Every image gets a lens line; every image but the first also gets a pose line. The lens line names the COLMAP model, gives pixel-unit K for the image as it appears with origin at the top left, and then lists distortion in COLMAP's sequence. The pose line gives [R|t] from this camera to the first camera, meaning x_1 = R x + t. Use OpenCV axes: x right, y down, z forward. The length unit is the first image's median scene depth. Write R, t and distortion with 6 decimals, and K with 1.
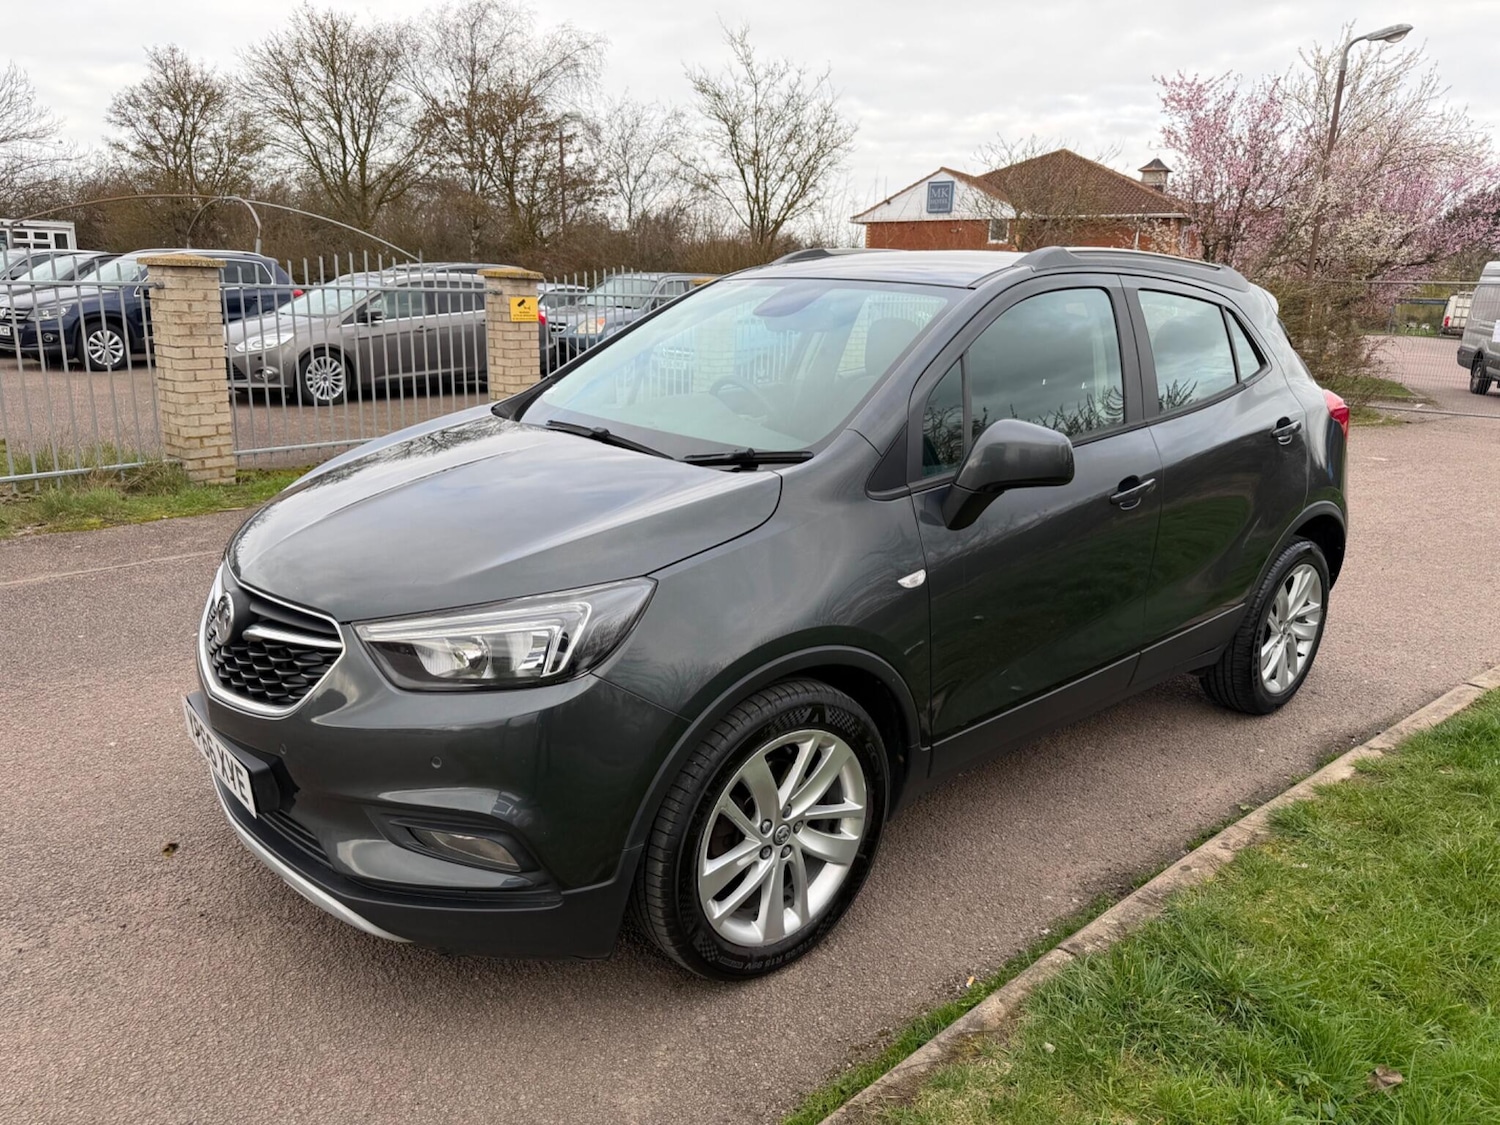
lens RADIAL K [[1055.5, 0, 755.8], [0, 1055.5, 562.3], [0, 0, 1]] dist [0.060293, -0.093007]
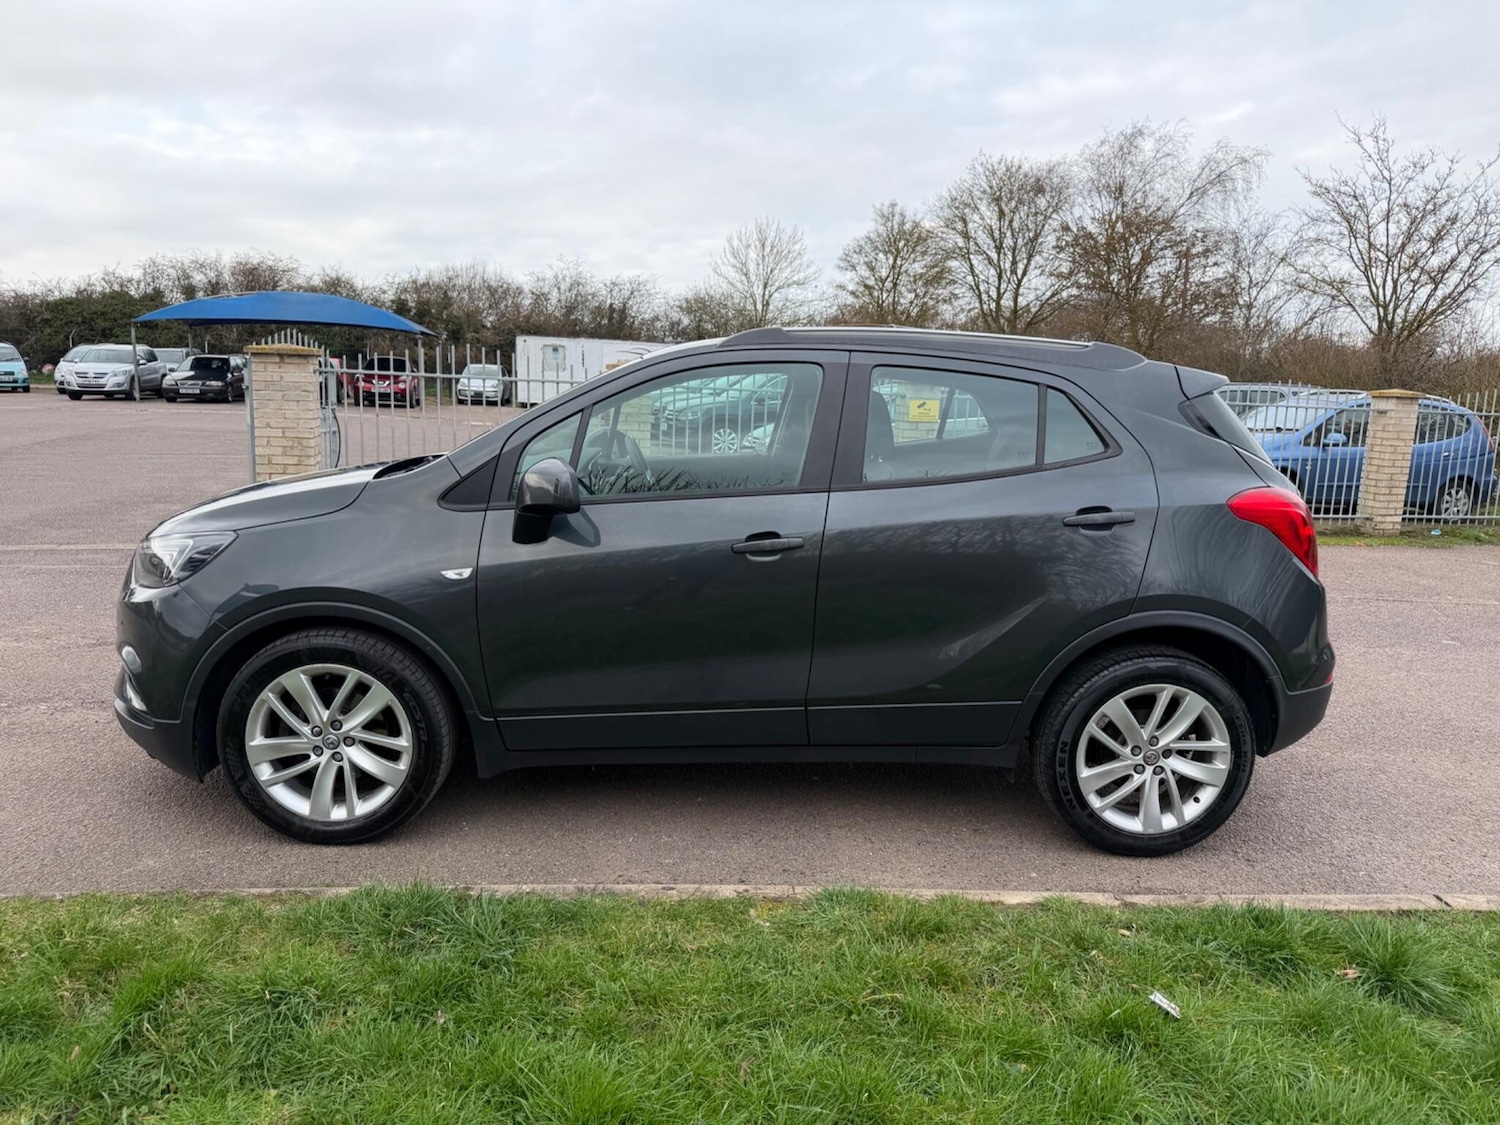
lens RADIAL K [[1055.5, 0, 755.8], [0, 1055.5, 562.3], [0, 0, 1]] dist [0.060293, -0.093007]
pose [[0.794383, 0.103329, -0.598563, 0.125398], [-0.167445, 0.984495, -0.052273, 0.000916], [0.583881, 0.141751, 0.799368, 0.019240]]
